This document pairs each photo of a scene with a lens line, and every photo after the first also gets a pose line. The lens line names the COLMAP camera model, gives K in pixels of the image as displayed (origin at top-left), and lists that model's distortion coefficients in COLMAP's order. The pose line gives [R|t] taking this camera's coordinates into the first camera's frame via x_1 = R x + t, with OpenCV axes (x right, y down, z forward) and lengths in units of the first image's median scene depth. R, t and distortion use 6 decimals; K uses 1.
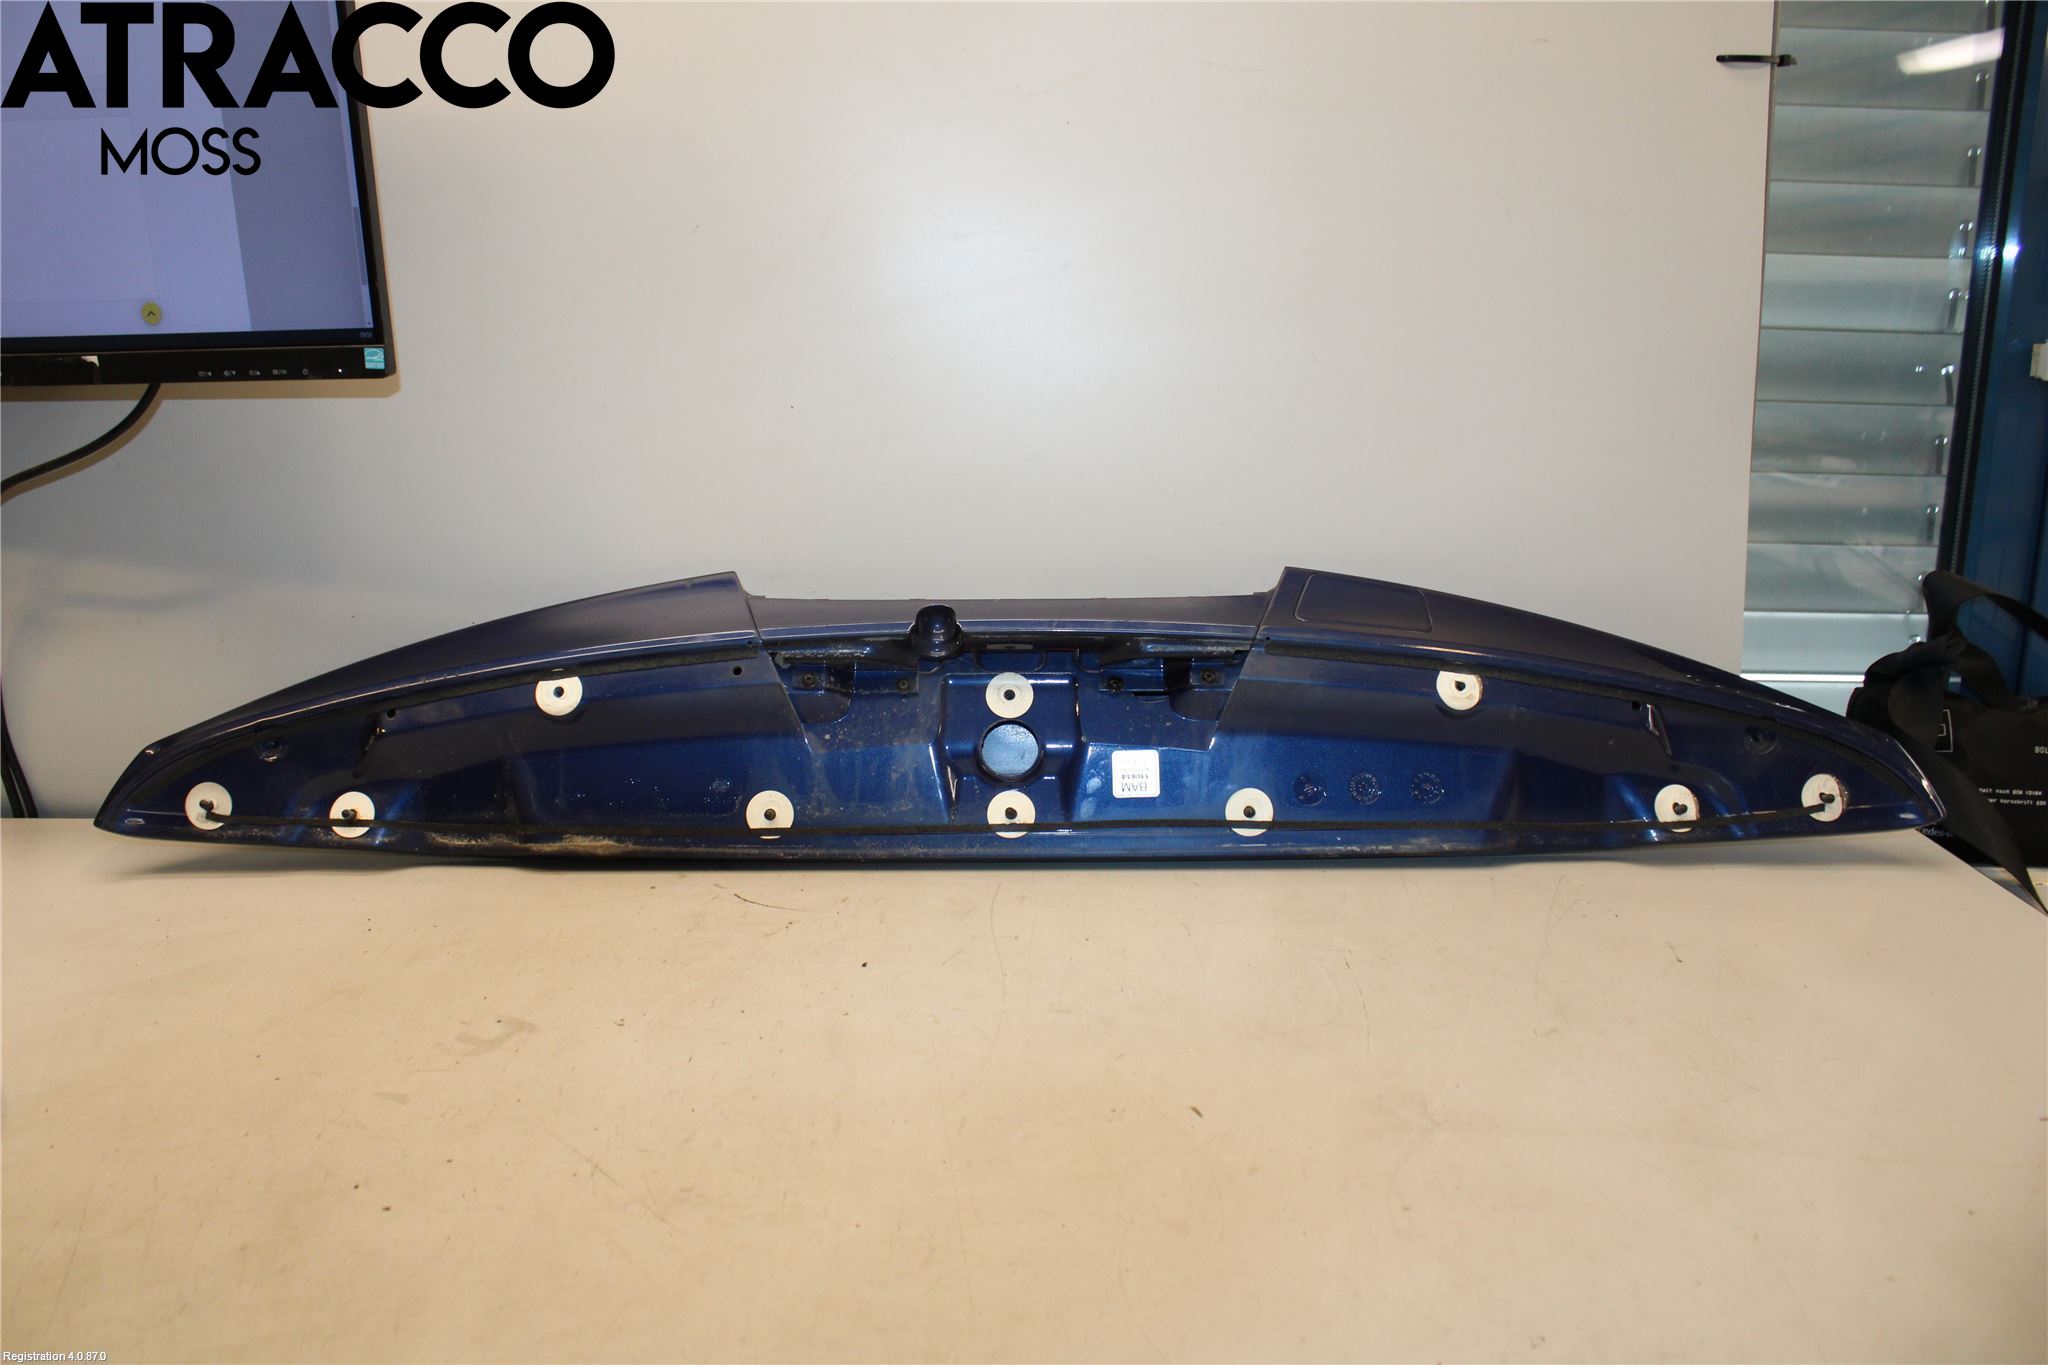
lens RADIAL K [[1679.5, 0, 1024.0], [0, 1679.5, 682.5], [0, 0, 1]] dist [-0.153978, 0.124742]
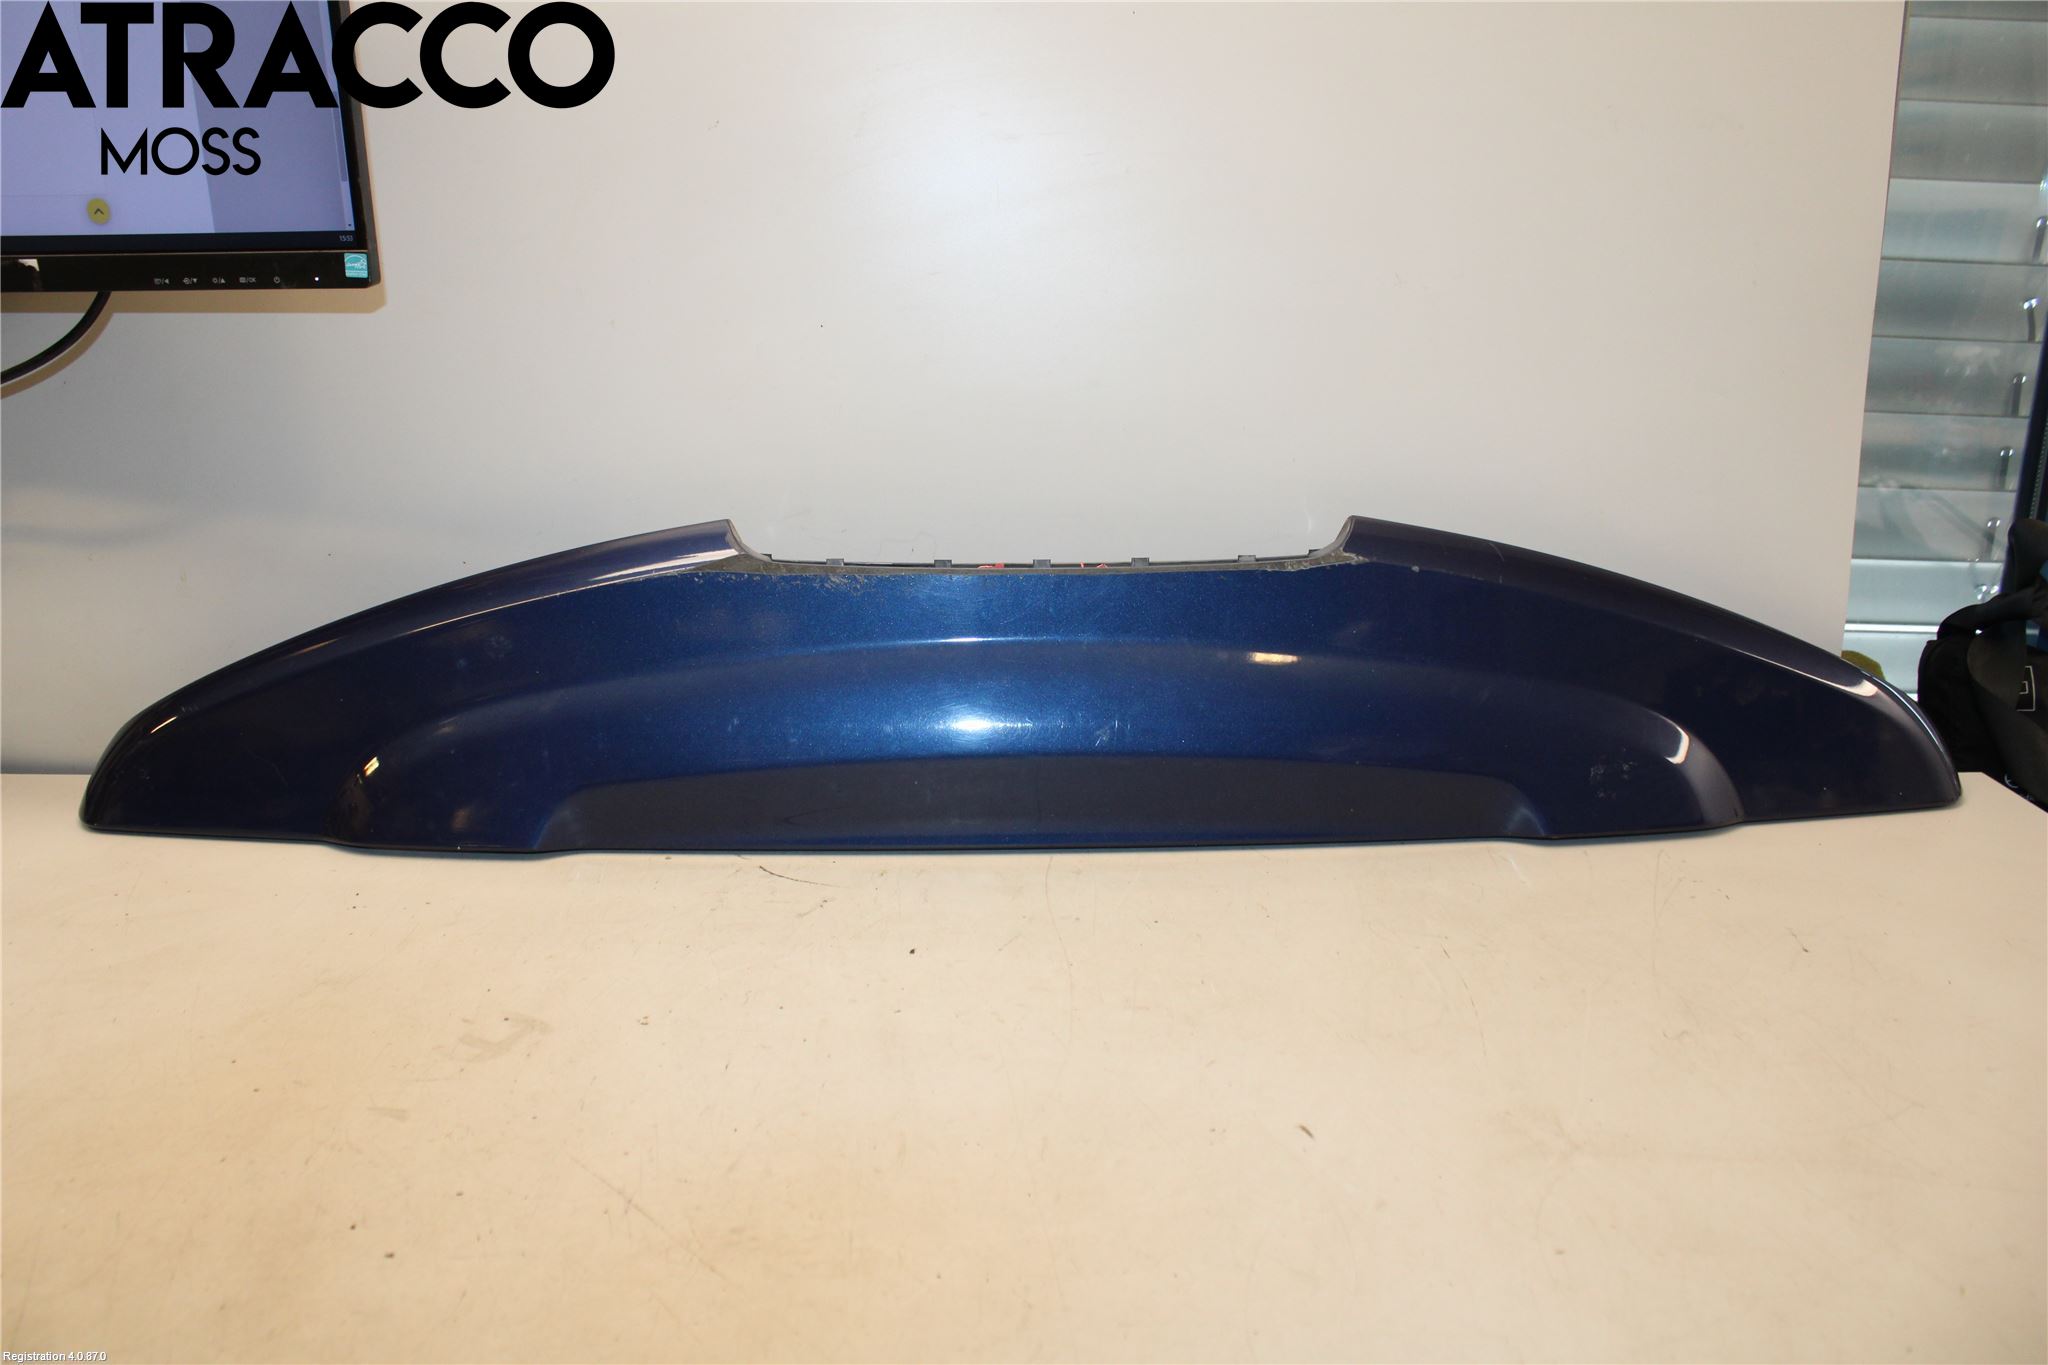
lens RADIAL K [[1679.5, 0, 1024.0], [0, 1679.5, 682.5], [0, 0, 1]] dist [-0.153978, 0.124742]
pose [[0.999720, 0.007429, 0.022476, -0.057271], [-0.008442, 0.998935, 0.045352, -0.016968], [-0.022115, -0.045529, 0.998718, 0.108124]]
